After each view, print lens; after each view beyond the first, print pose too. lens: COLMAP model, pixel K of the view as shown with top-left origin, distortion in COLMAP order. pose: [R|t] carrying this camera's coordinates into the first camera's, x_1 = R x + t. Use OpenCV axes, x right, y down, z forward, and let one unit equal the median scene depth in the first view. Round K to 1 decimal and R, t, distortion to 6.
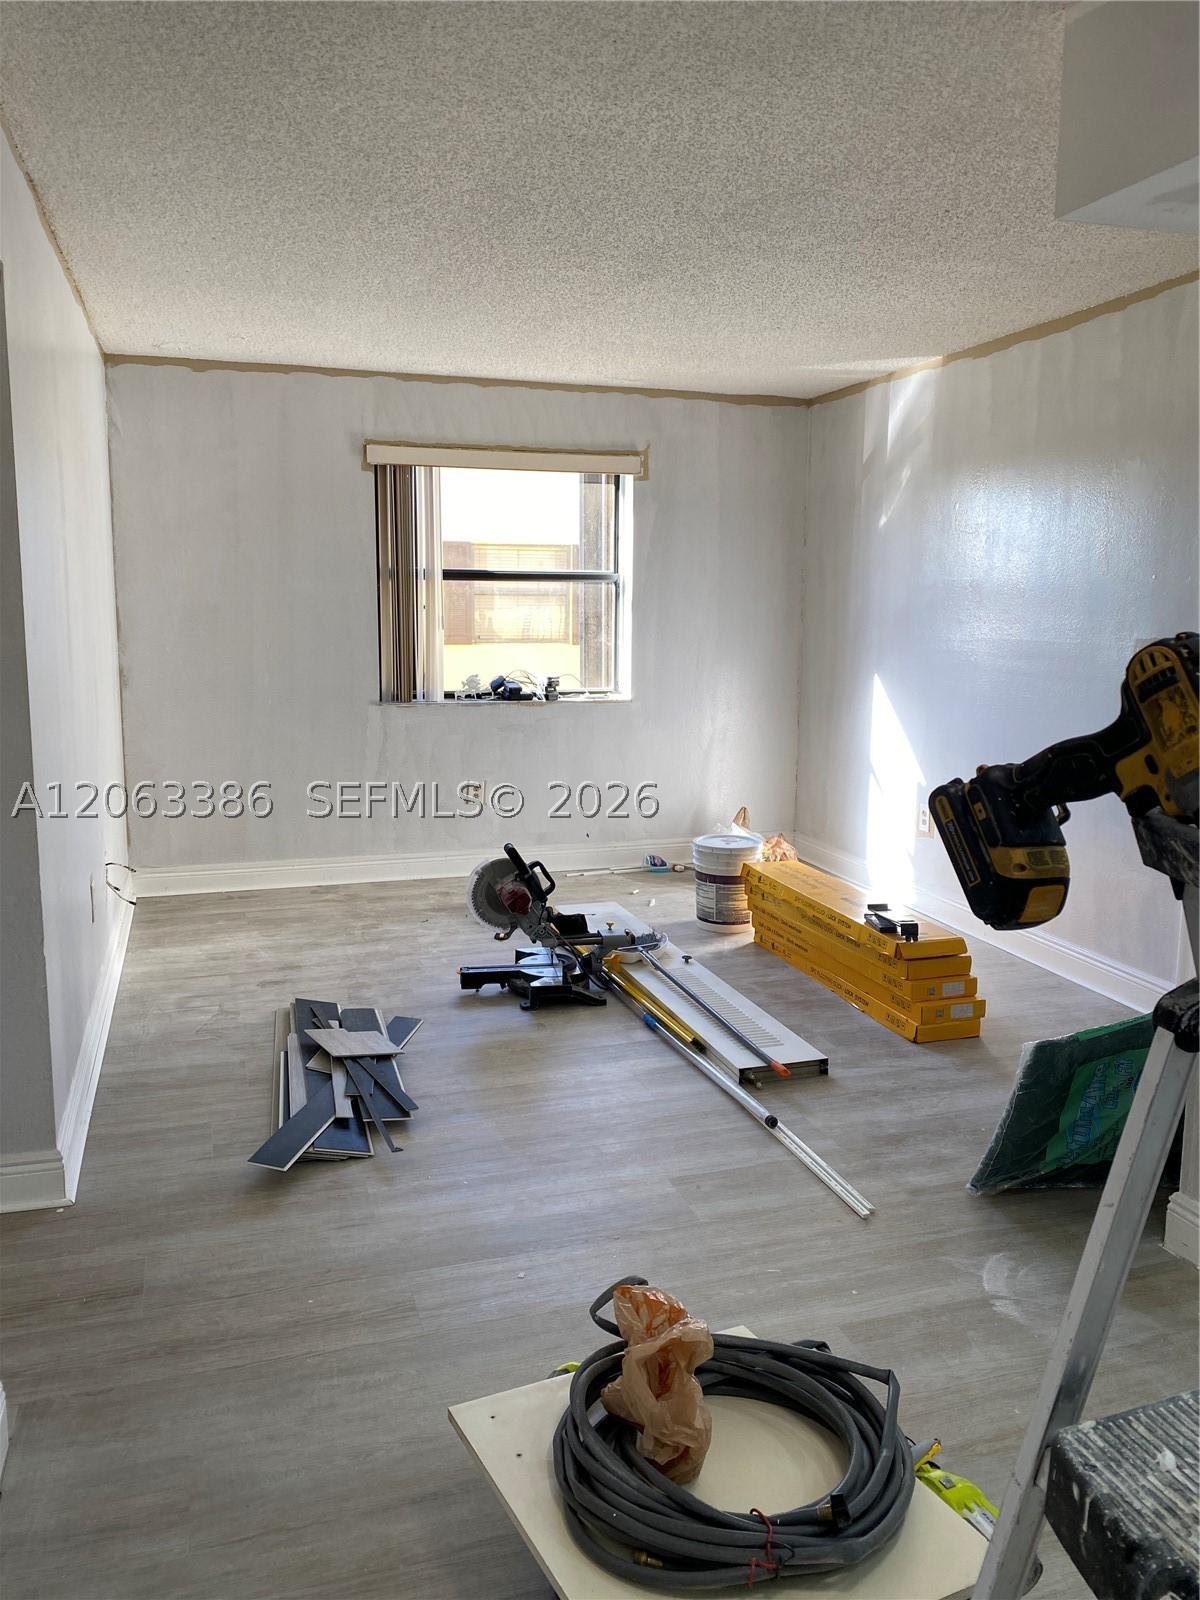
lens RADIAL K [[1222.3, 0, 586.5], [0, 1222.3, 765.5], [0, 0, 1]] dist [0.151025, -0.268442]
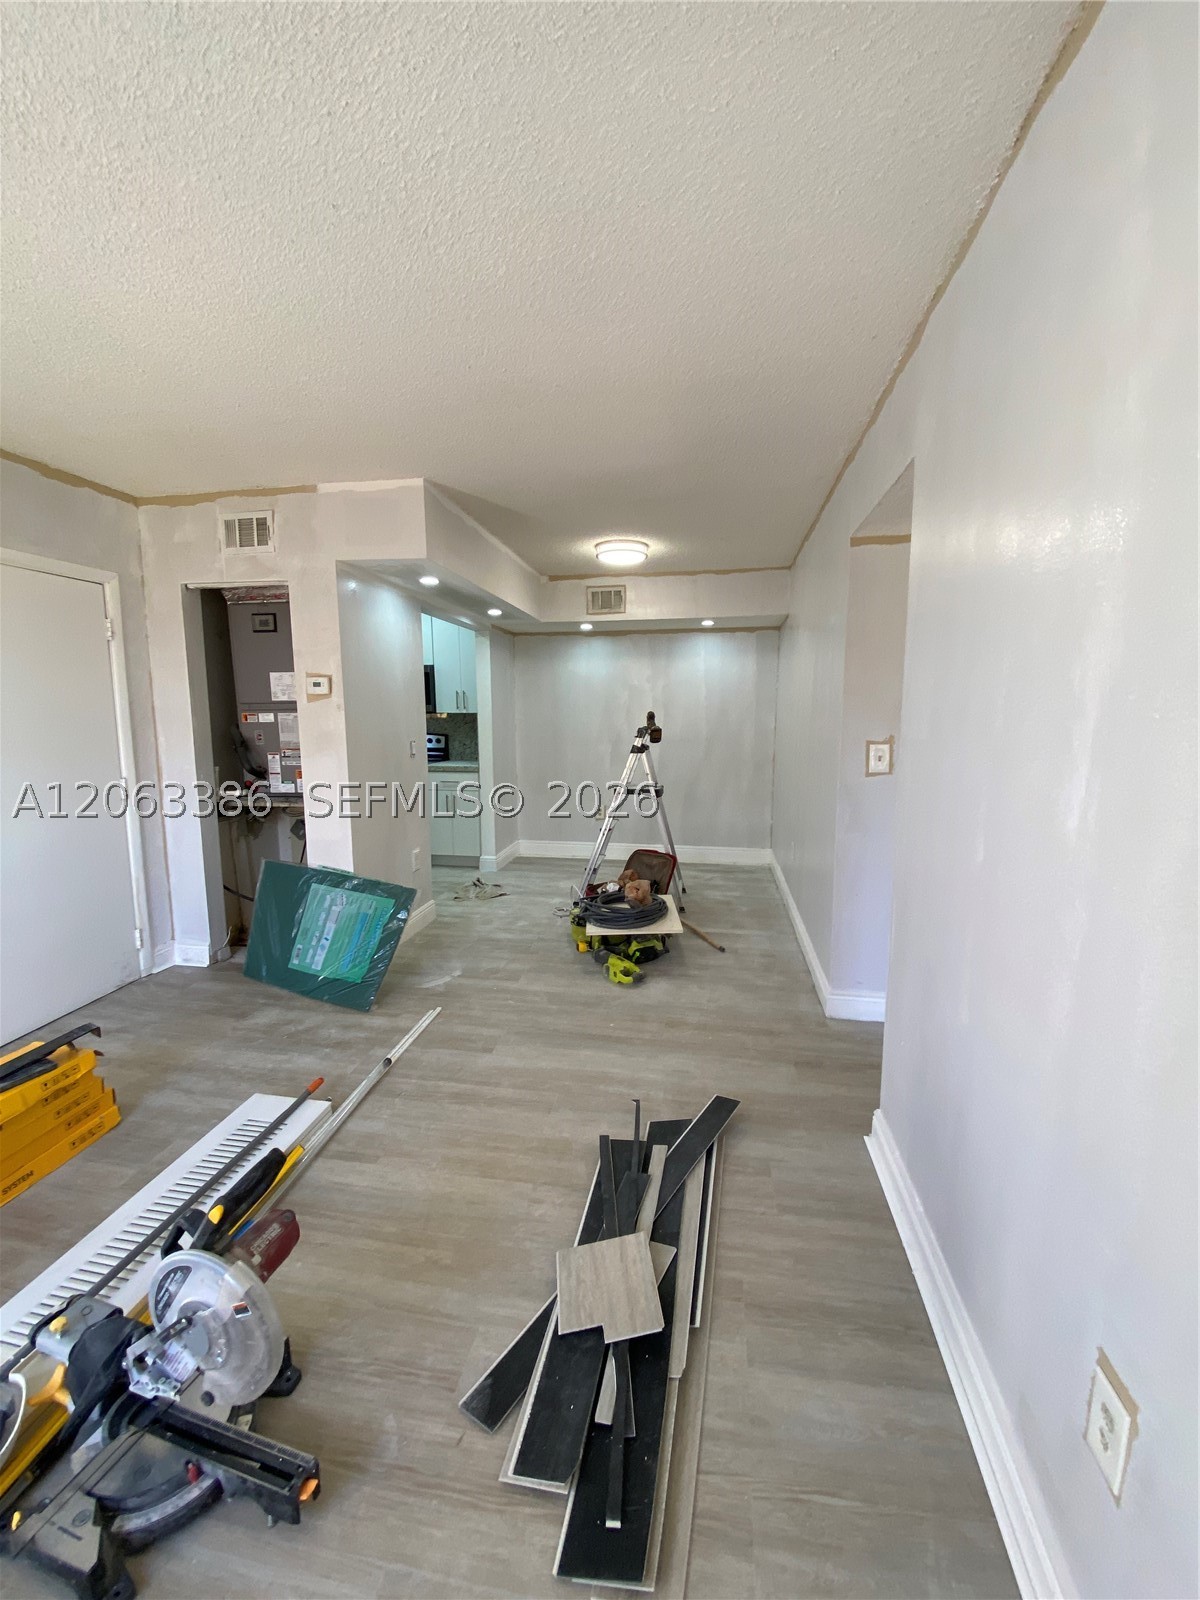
lens RADIAL K [[638.9, 0, 608.2], [0, 638.9, 790.7], [0, 0, 1]] dist [0.020689, -0.025540]
pose [[-0.896388, -0.057767, 0.439489, -0.304379], [0.057436, 0.967977, 0.244379, -0.146268], [-0.439533, 0.244301, -0.864366, 1.122291]]
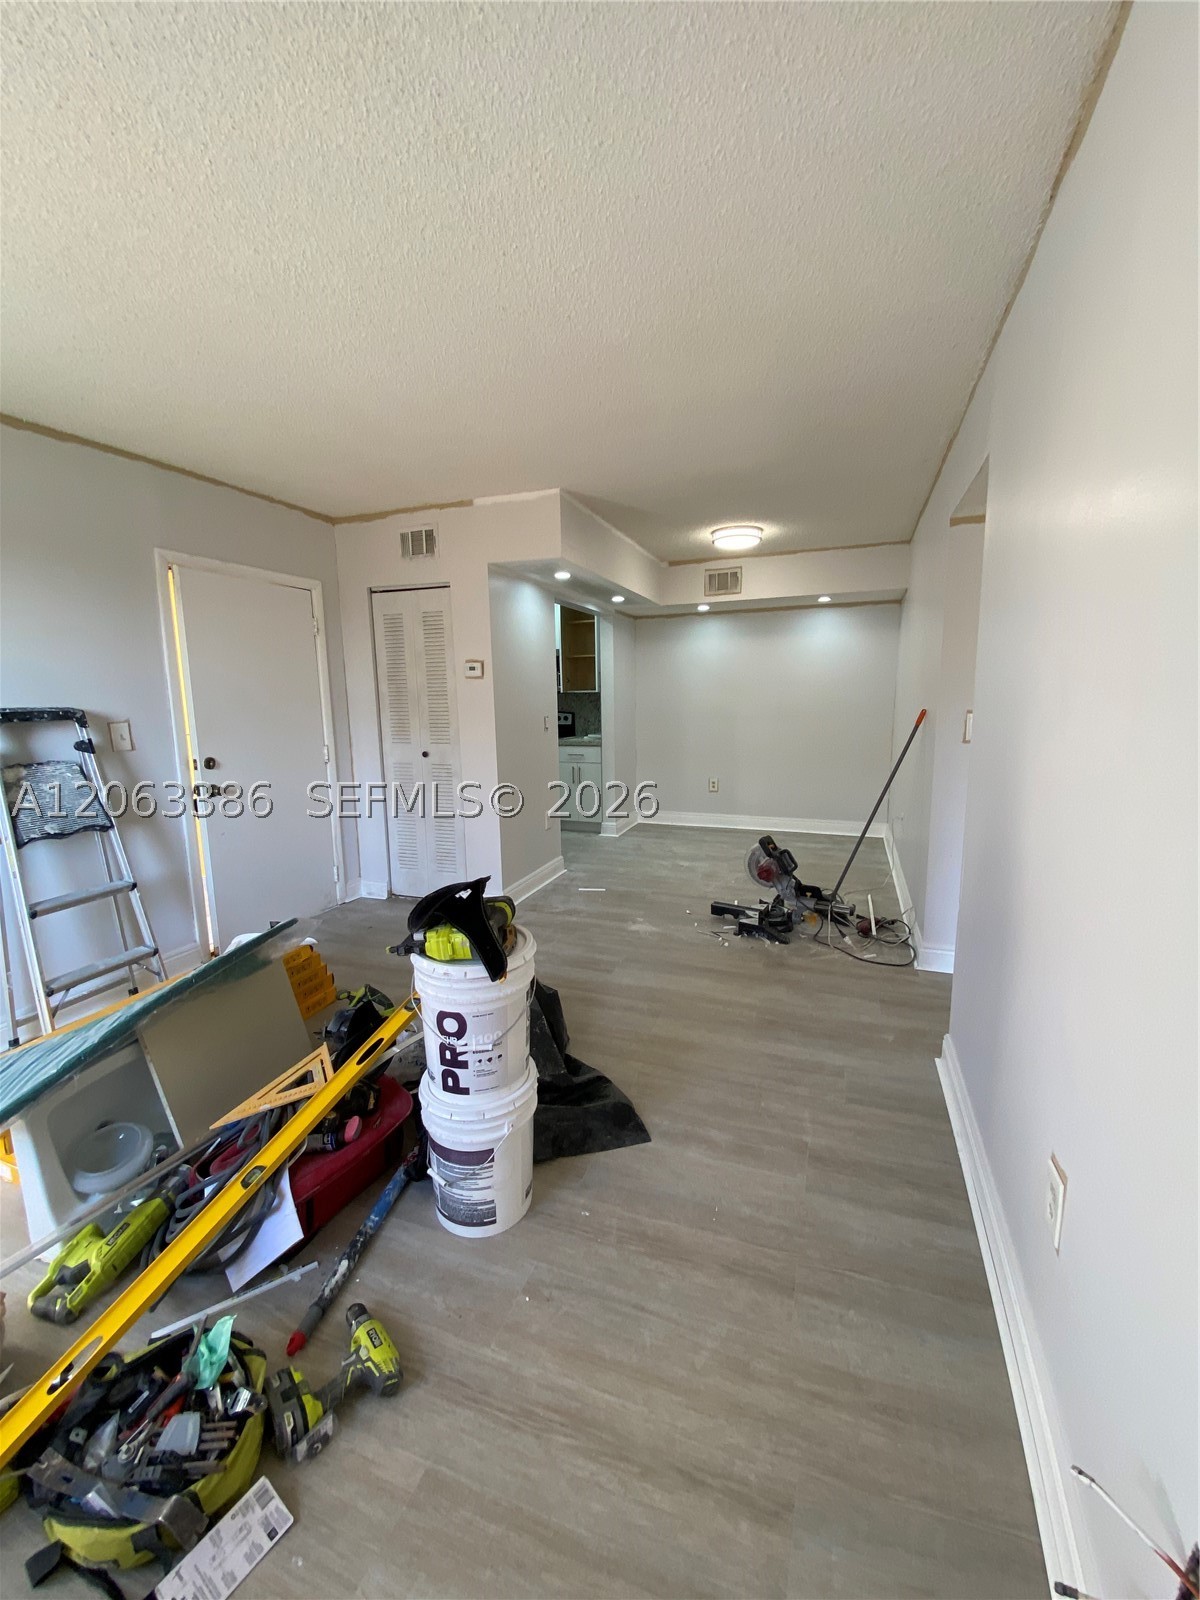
lens RADIAL K [[648.3, 0, 601.4], [0, 648.3, 788.5], [0, 0, 1]] dist [0.019438, -0.018982]
pose [[-0.791801, -0.081952, 0.605256, -0.366346], [0.093920, 0.962835, 0.253234, -0.153331], [-0.603515, 0.257357, -0.754677, 1.207269]]
